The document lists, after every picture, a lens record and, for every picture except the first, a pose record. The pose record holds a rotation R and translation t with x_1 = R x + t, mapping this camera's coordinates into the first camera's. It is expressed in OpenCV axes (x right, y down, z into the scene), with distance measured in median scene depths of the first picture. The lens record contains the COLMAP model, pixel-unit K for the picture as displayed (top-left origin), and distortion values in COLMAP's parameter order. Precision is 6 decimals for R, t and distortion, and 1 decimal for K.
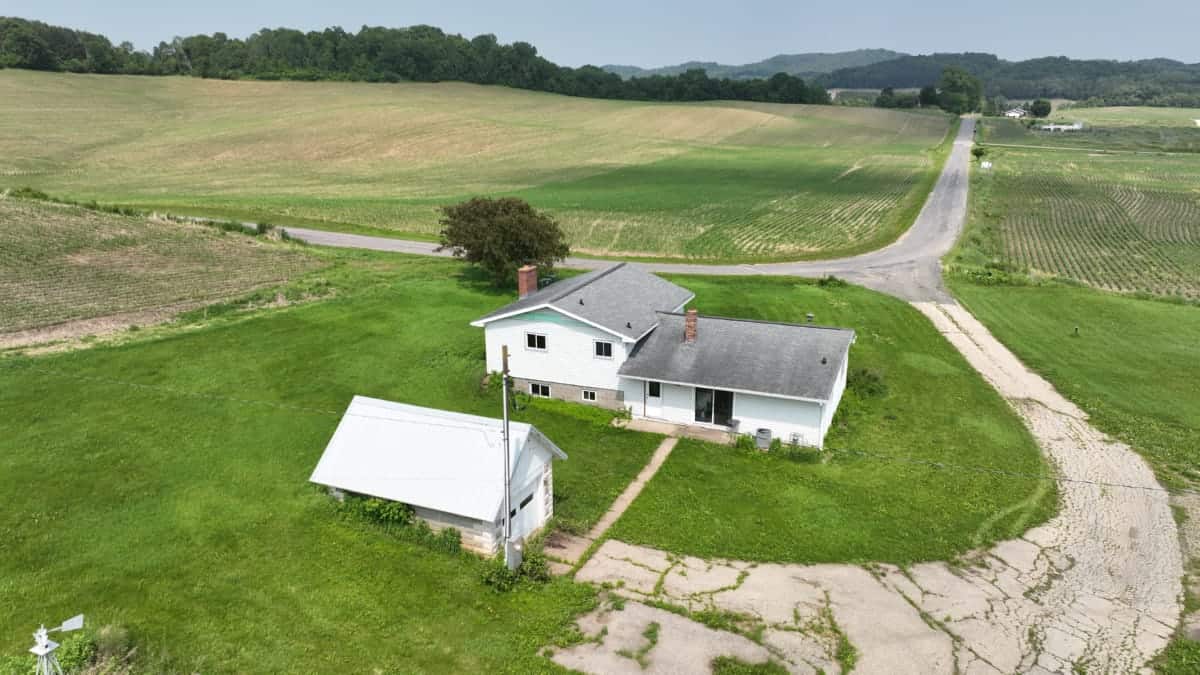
lens RADIAL K [[832.0, 0, 599.5], [0, 832.0, 337.4], [0, 0, 1]] dist [0.003251, 0.016243]
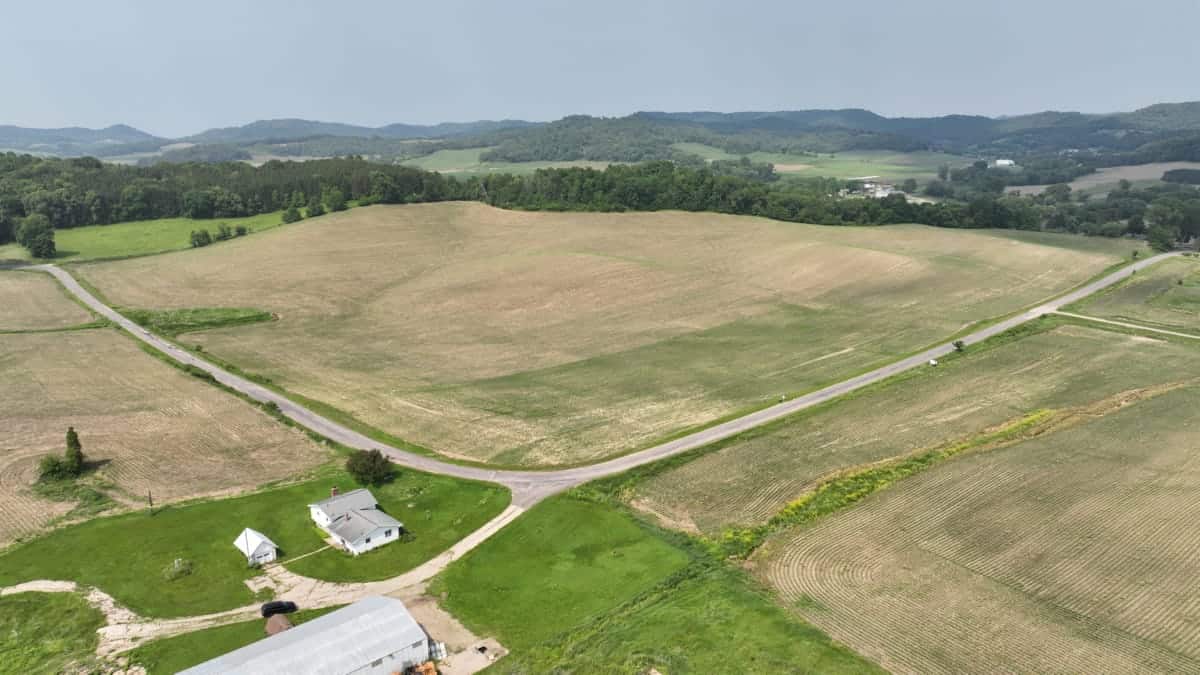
lens RADIAL K [[832.0, 0, 597.8], [0, 832.0, 334.7], [0, 0, 1]] dist [0.003251, 0.016243]
pose [[0.921110, 0.085972, -0.379691, 0.228564], [-0.104756, 0.994074, -0.029047, -0.077147], [0.374943, 0.066531, 0.924657, -0.195755]]
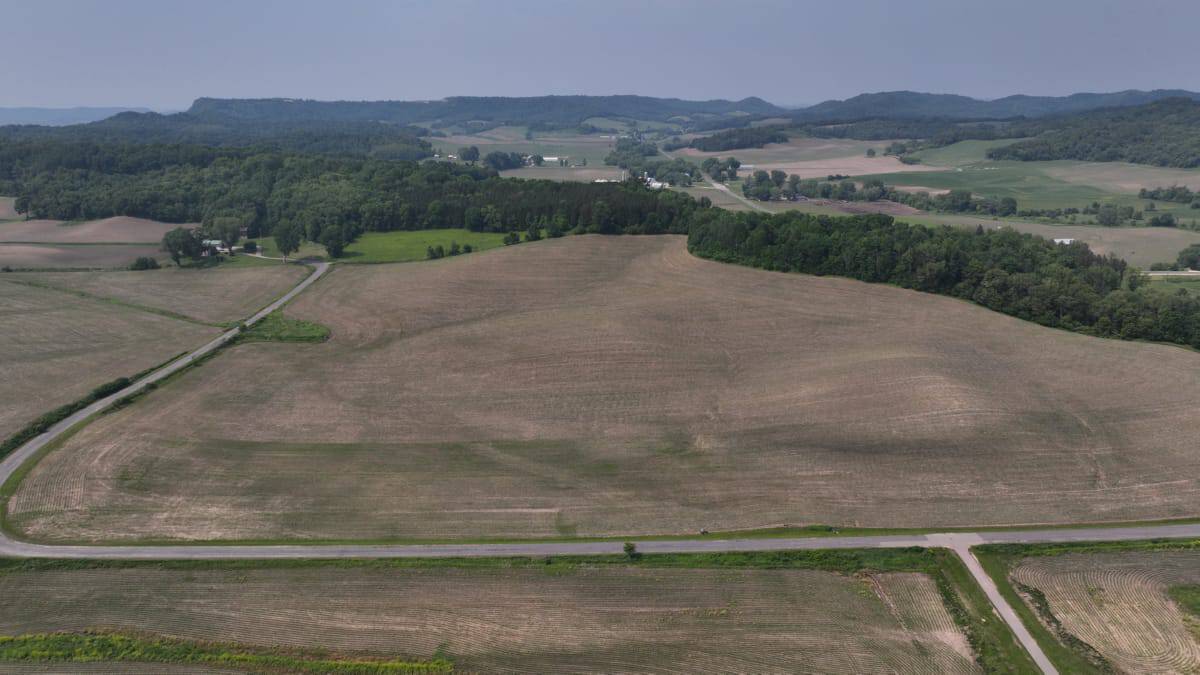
lens RADIAL K [[832.0, 0, 595.1], [0, 832.0, 339.4], [0, 0, 1]] dist [0.003251, 0.016243]
pose [[0.434259, 0.244820, -0.866881, 0.668178], [-0.252420, 0.956875, 0.143788, -0.321691], [0.864698, 0.156376, 0.477329, 0.246391]]
